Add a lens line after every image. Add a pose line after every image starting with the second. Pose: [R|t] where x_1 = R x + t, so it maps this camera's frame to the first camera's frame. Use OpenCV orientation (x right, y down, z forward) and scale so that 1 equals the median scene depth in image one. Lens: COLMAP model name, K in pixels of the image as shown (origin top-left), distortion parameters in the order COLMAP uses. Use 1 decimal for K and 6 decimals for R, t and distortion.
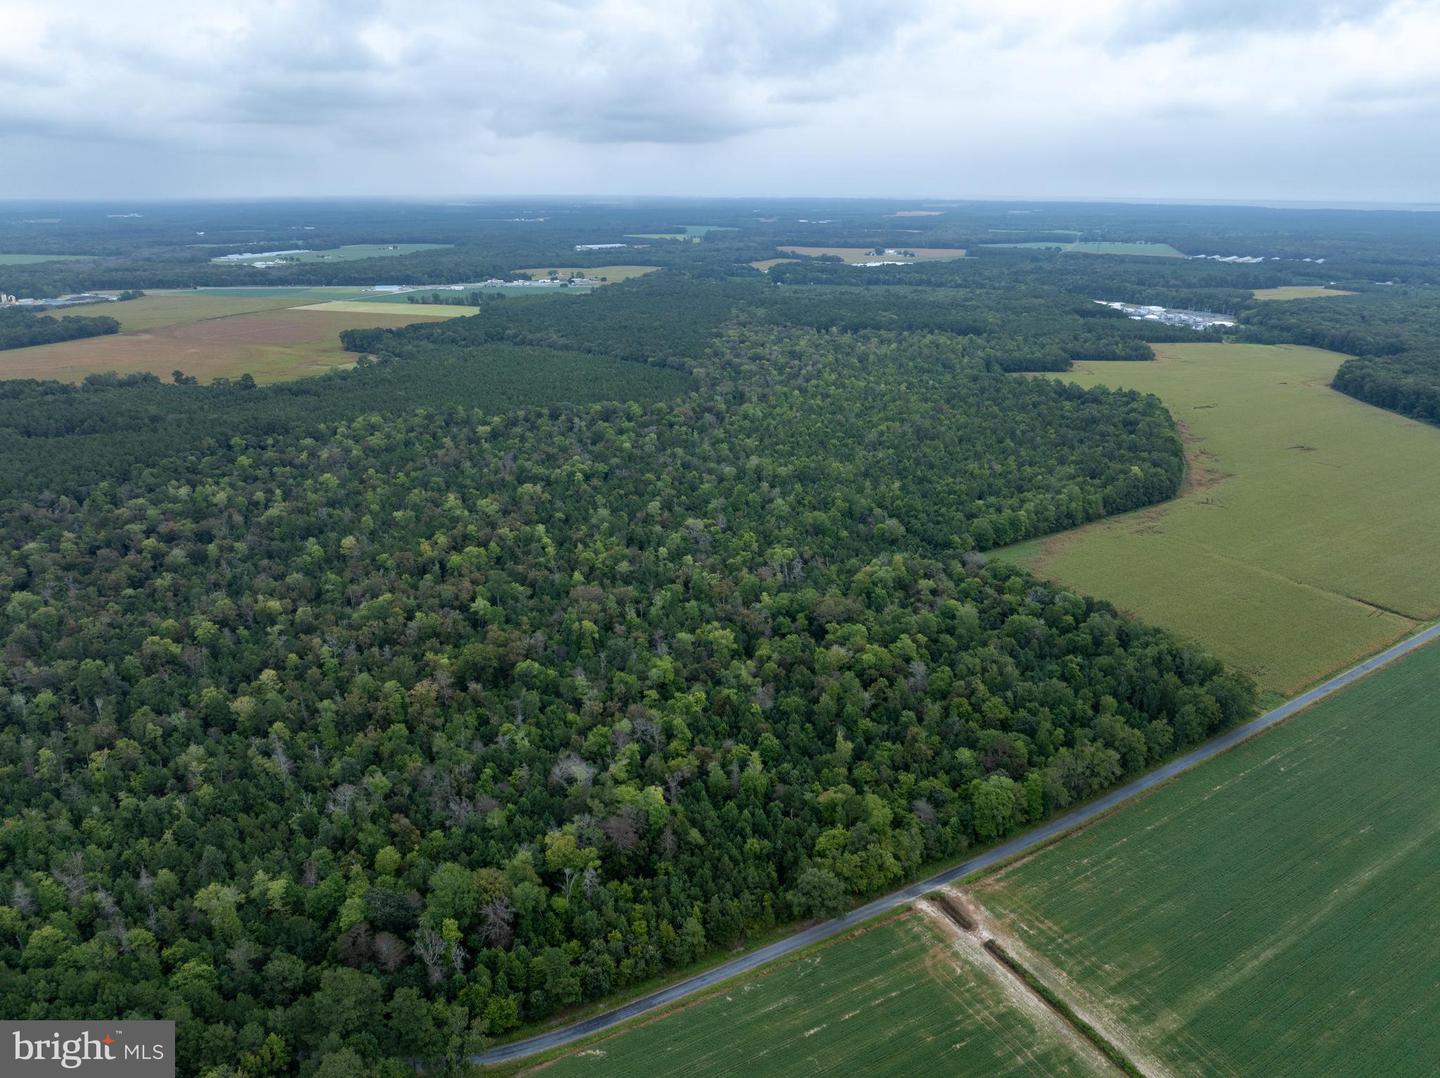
lens RADIAL K [[954.6, 0, 705.1], [0, 954.6, 678.8], [0, 0, 1]] dist [-0.018194, -0.003024]
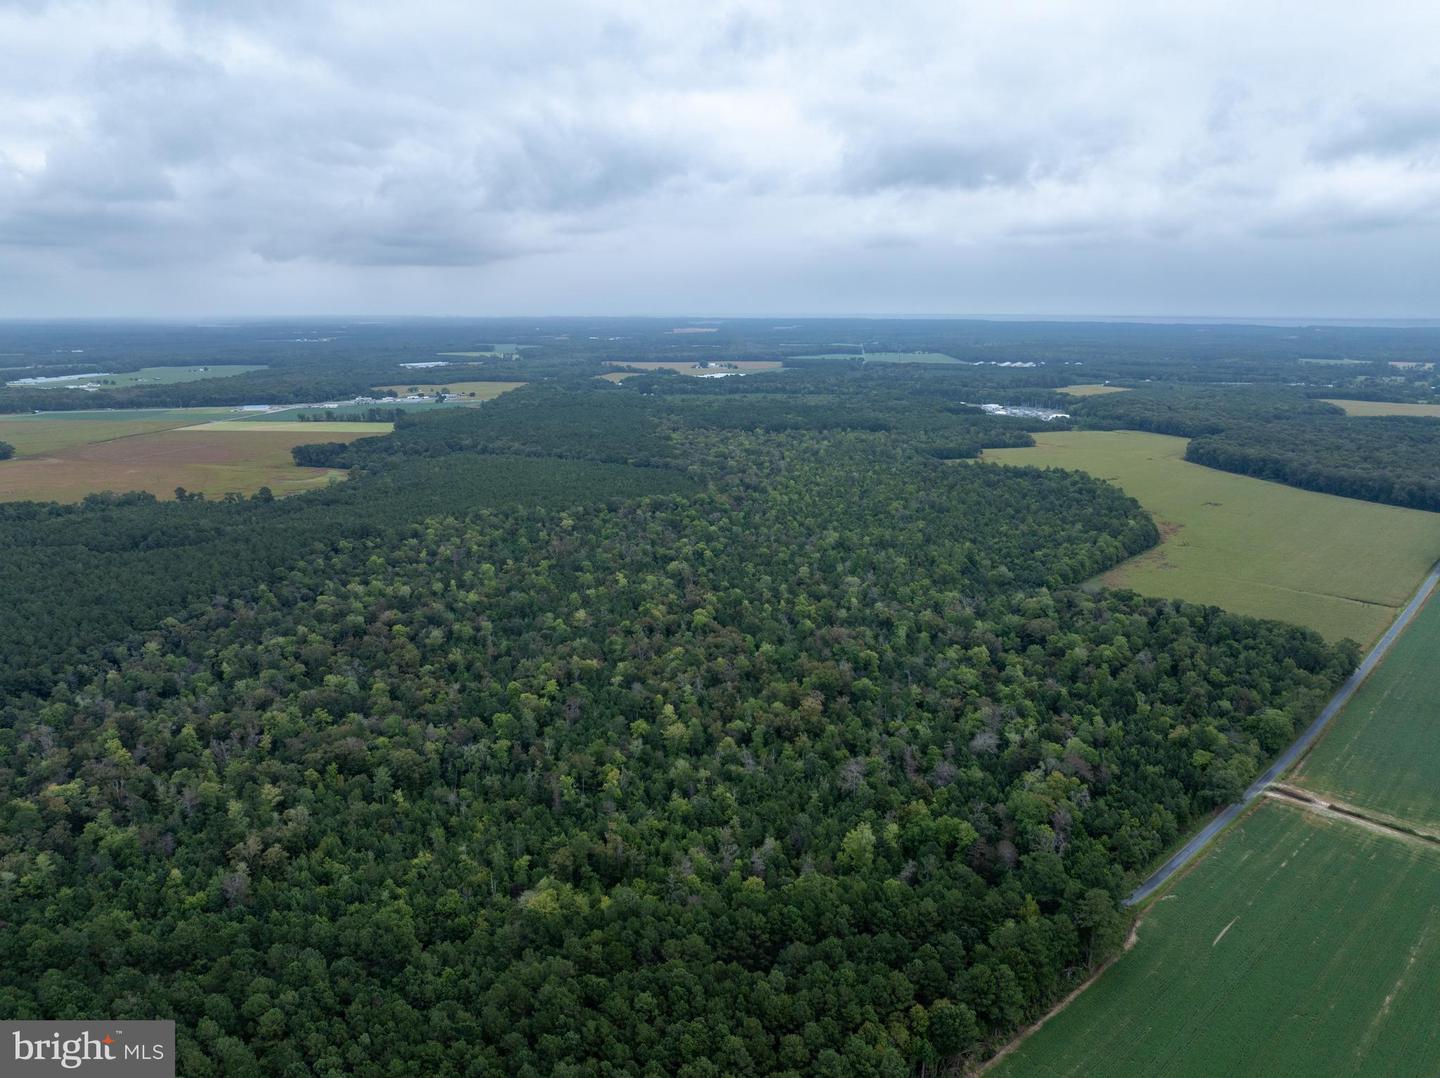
lens RADIAL K [[992.8, 0, 718.0], [0, 992.8, 626.2], [0, 0, 1]] dist [-0.022359, 0.003378]
pose [[0.969814, -0.075868, 0.231744, -0.219357], [0.112973, 0.982013, -0.151285, 0.029162], [-0.216098, 0.172899, 0.960941, -0.070284]]
